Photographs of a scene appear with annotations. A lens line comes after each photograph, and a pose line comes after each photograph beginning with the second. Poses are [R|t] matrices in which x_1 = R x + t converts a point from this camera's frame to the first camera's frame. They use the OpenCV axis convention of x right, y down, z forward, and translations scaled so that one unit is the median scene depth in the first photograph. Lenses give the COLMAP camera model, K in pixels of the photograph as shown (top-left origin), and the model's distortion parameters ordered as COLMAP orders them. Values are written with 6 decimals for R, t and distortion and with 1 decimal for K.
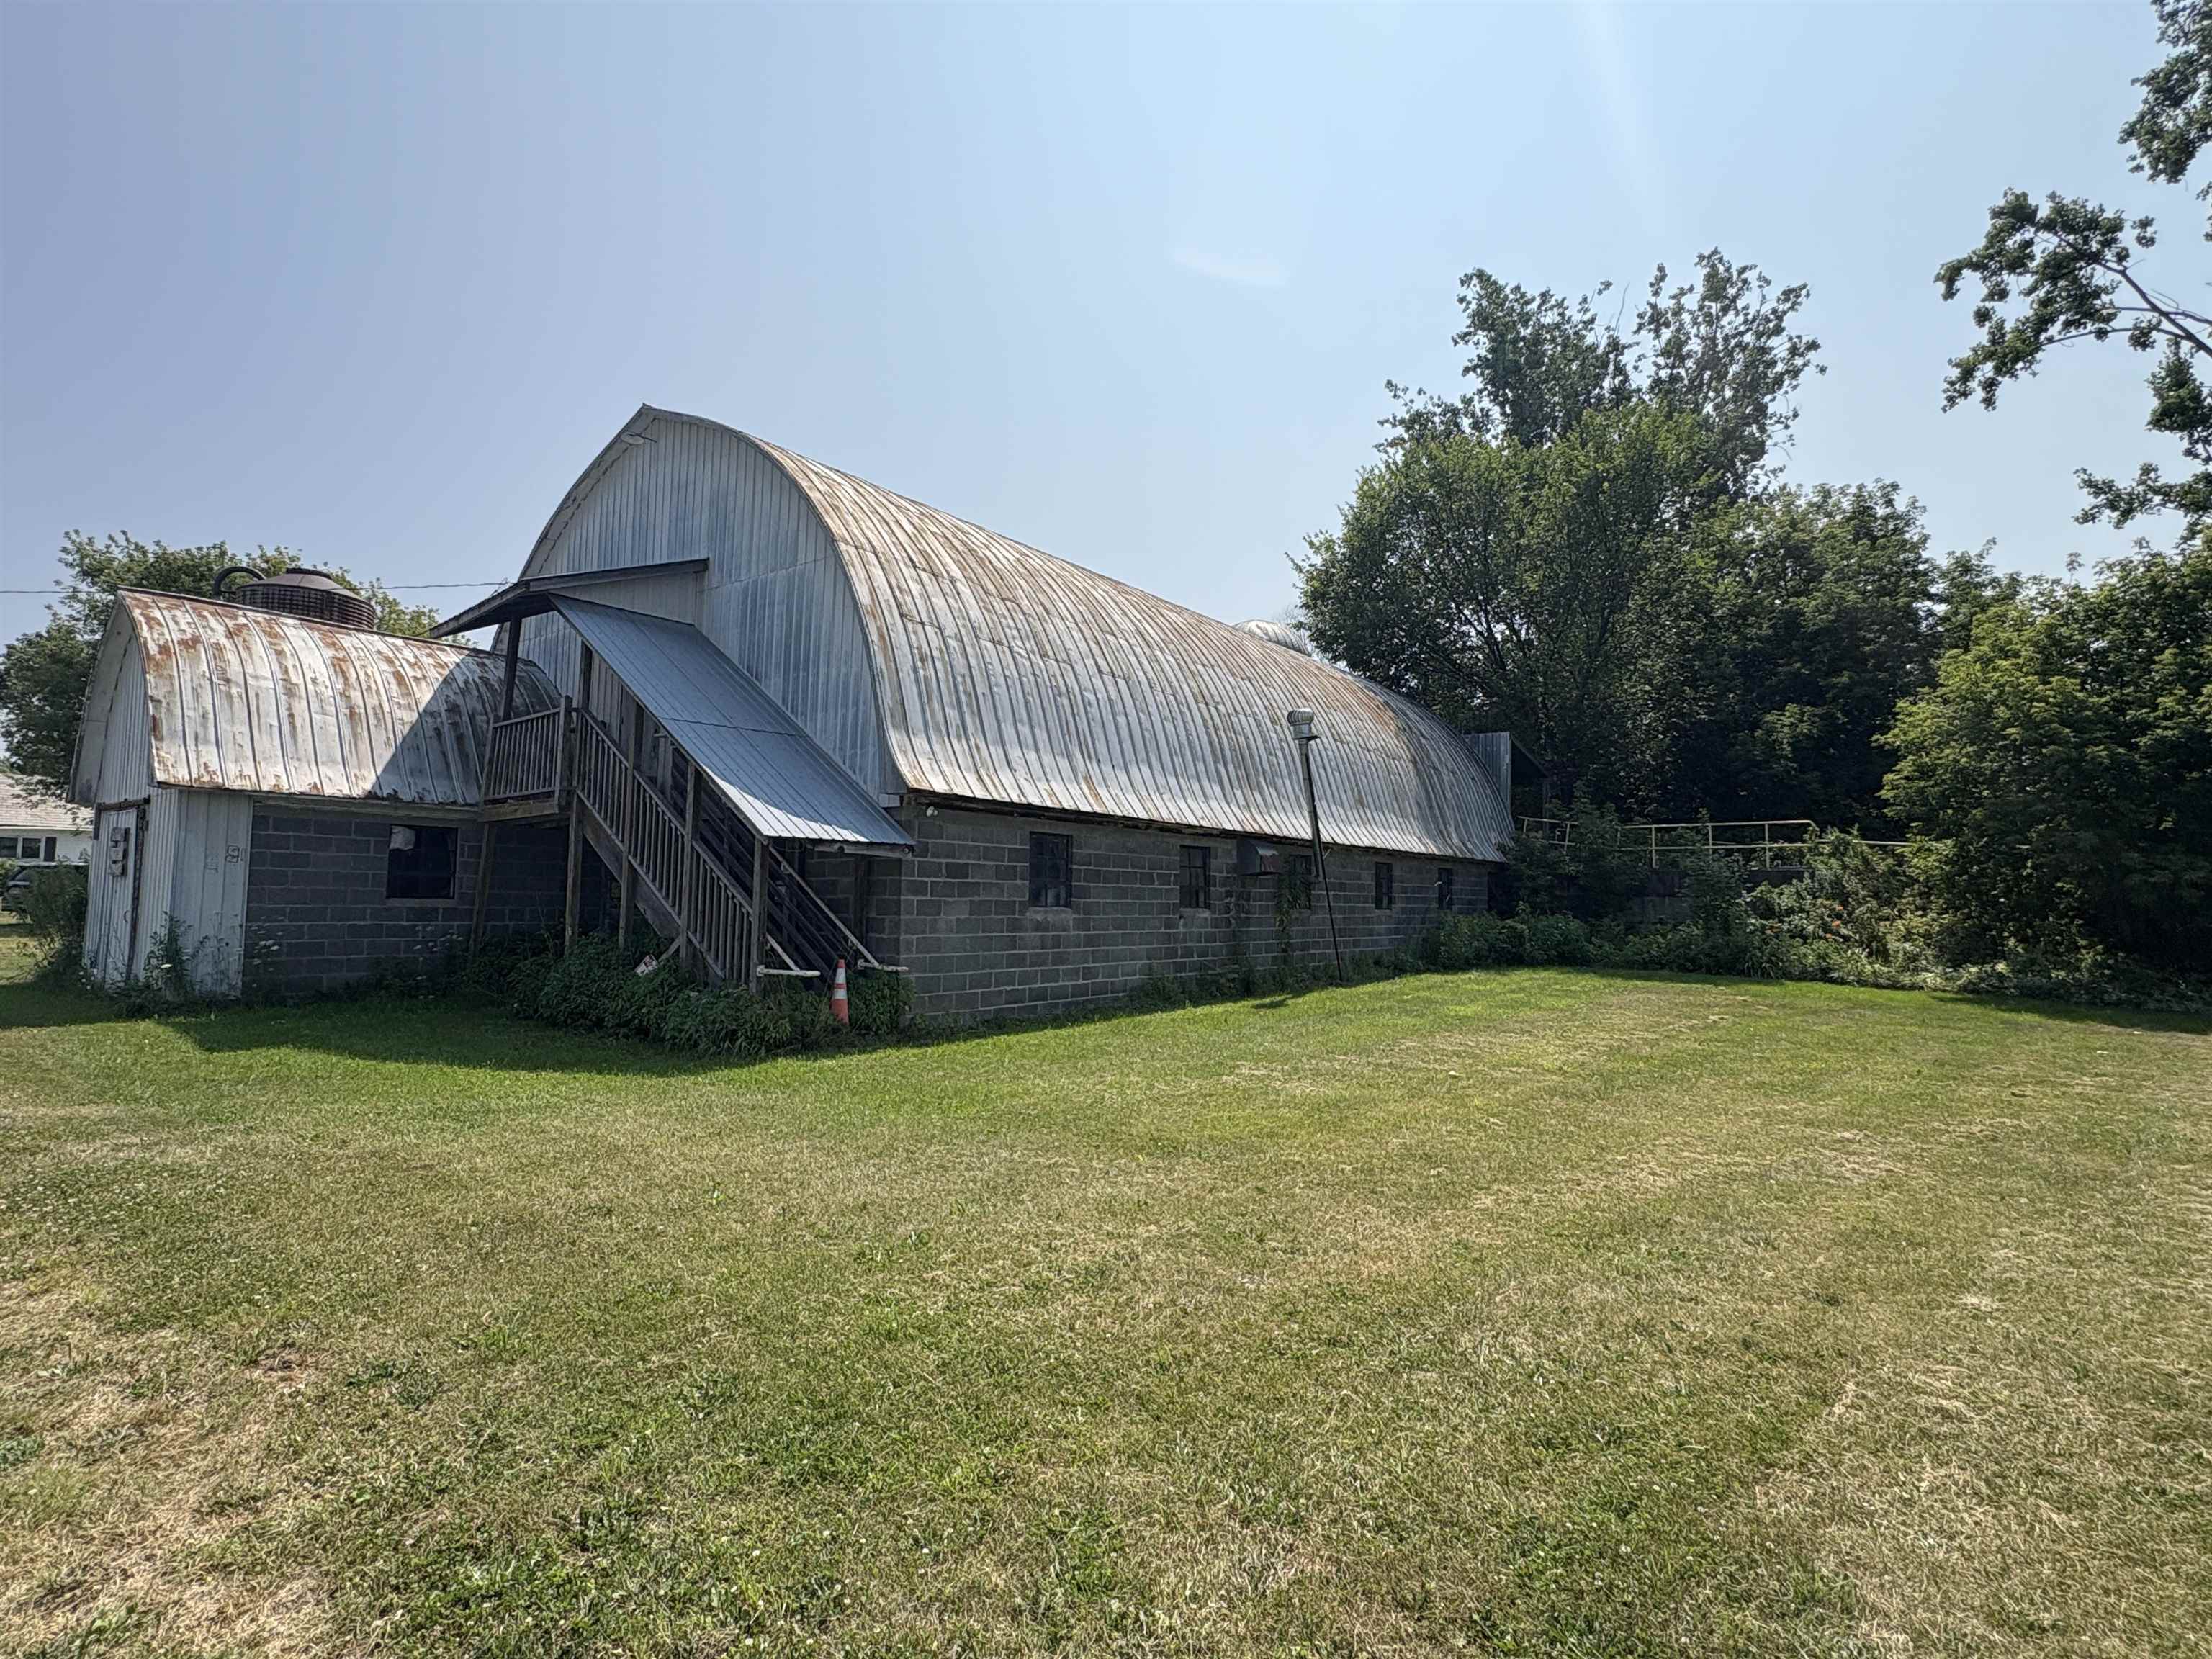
lens RADIAL K [[1116.8, 0, 1113.3], [0, 1116.8, 827.1], [0, 0, 1]] dist [-0.003736, 0.001018]
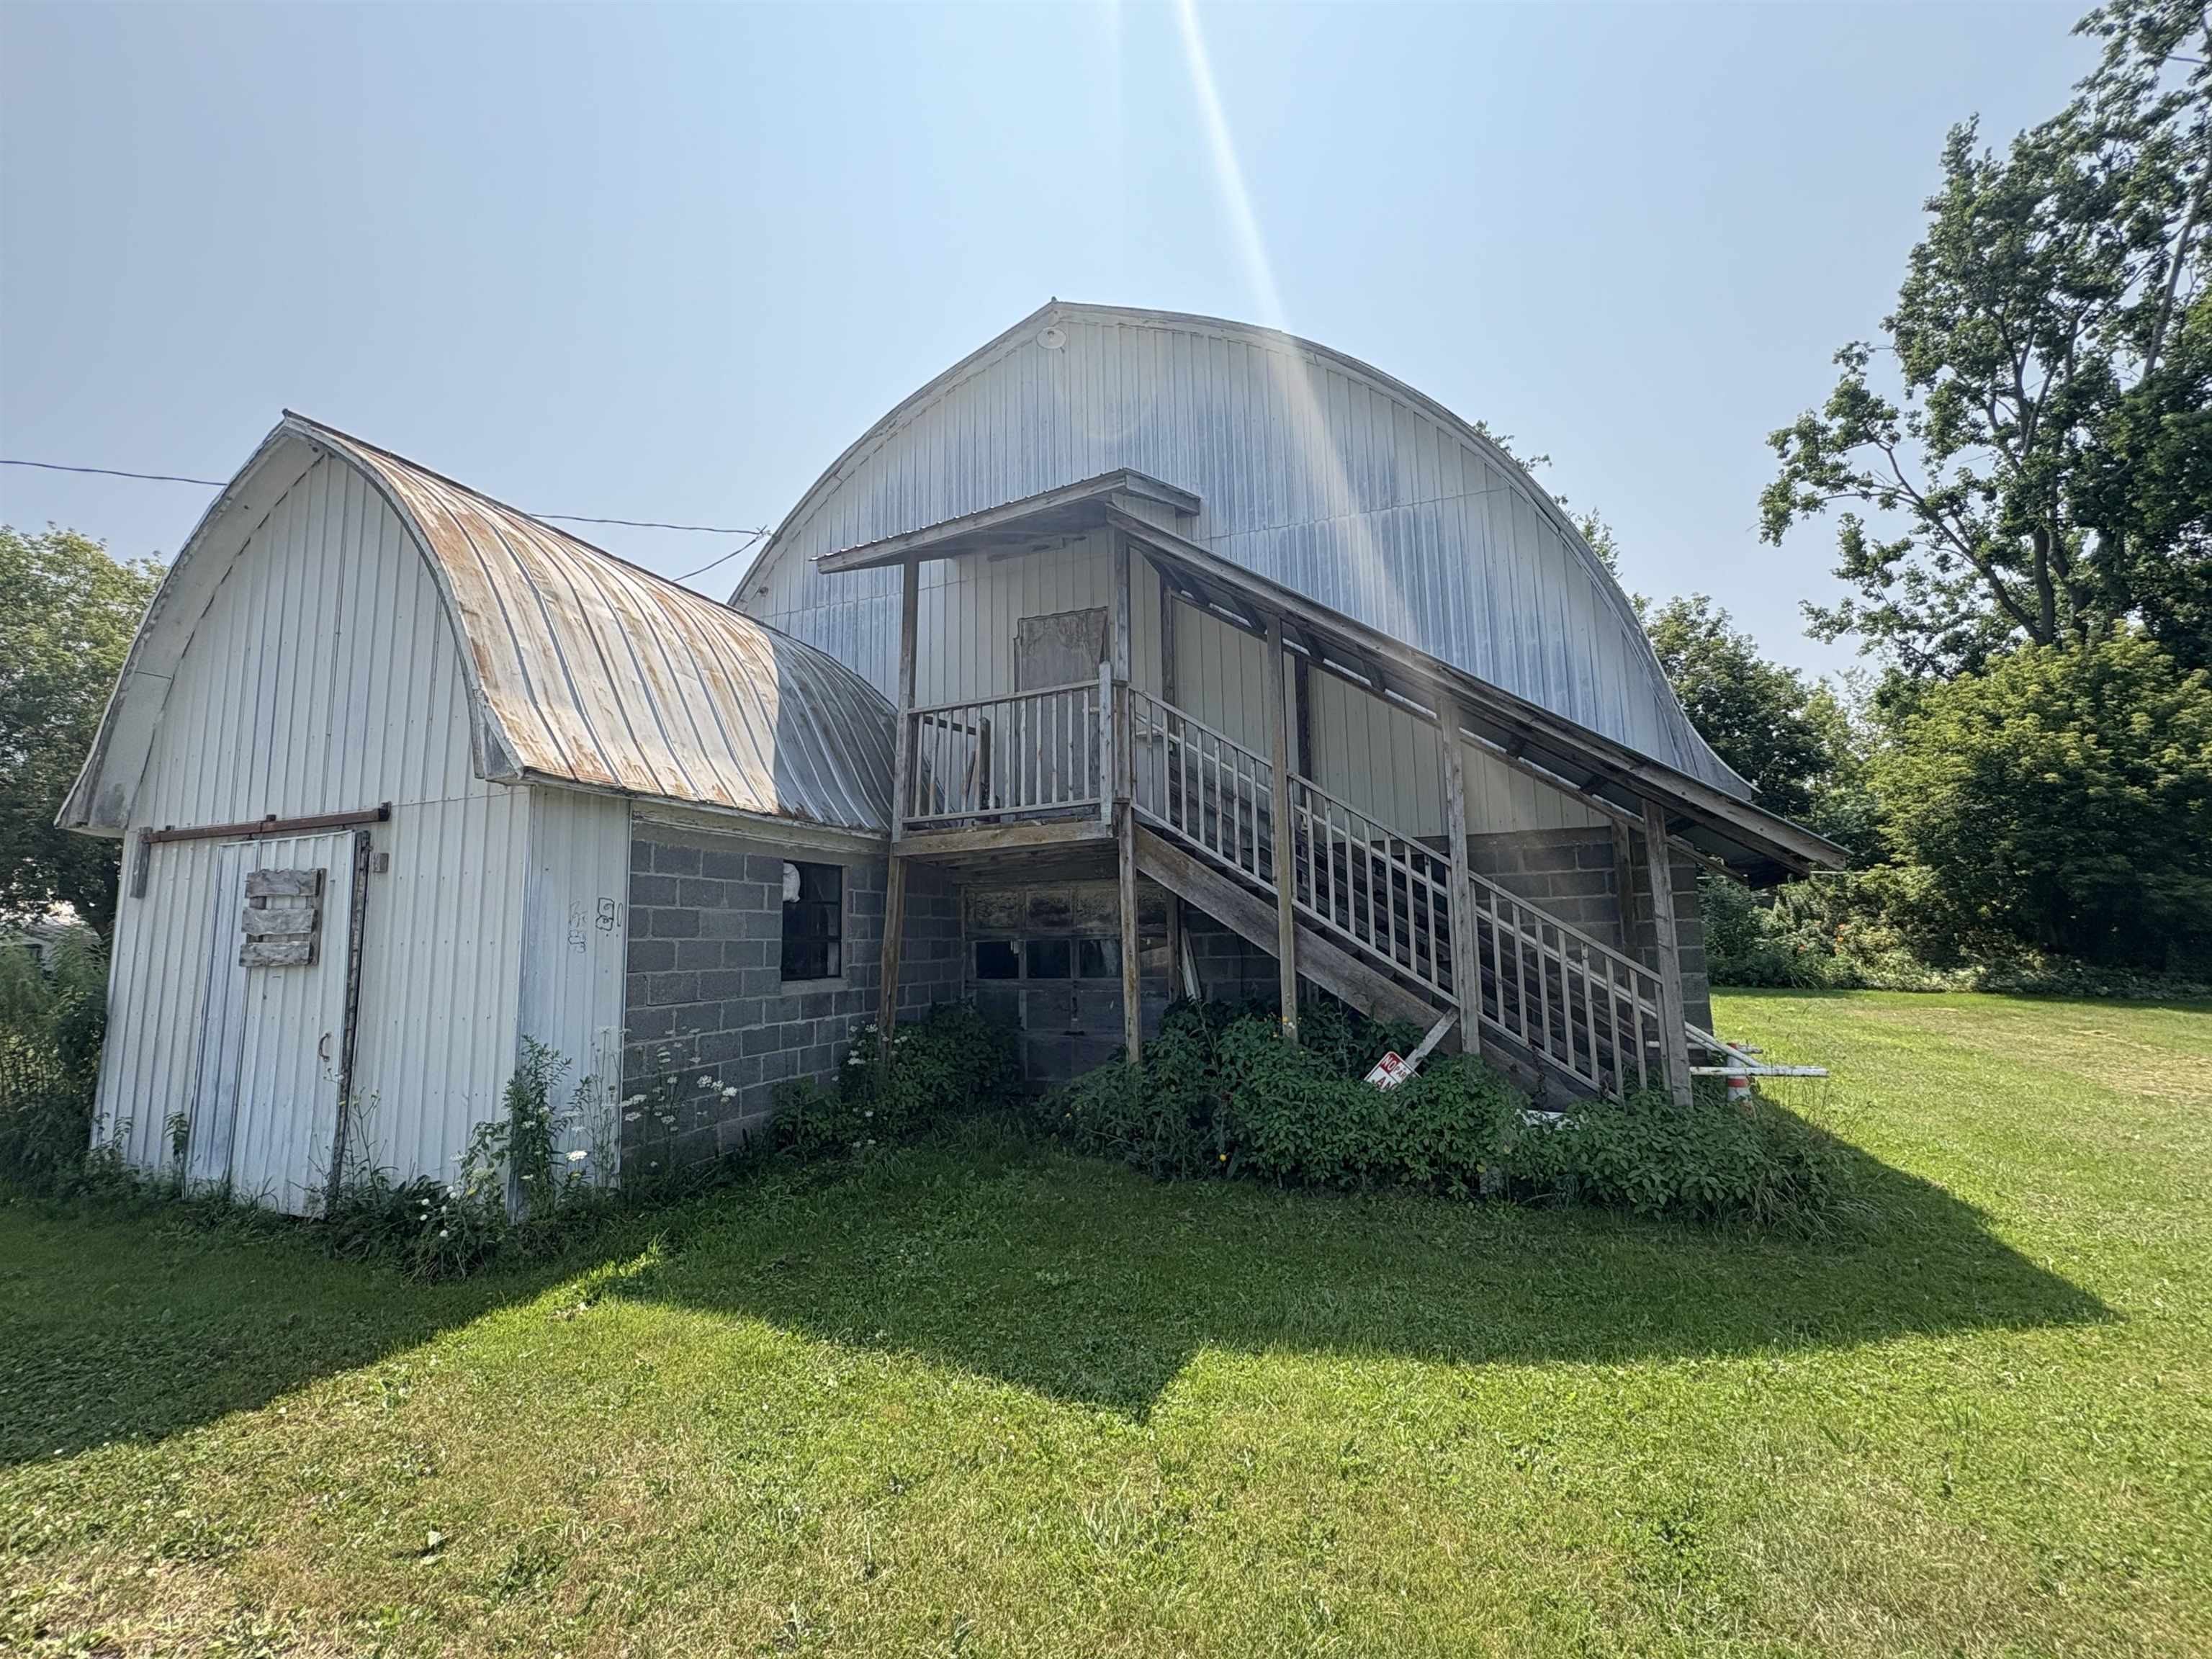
lens RADIAL K [[886.2, 0, 1100.5], [0, 886.2, 833.6], [0, 0, 1]] dist [-0.000480, -0.000121]
pose [[0.962616, -0.005065, 0.270823, -0.582174], [0.020280, 0.998367, -0.053409, 0.011685], [-0.270110, 0.056904, 0.961146, 0.460257]]
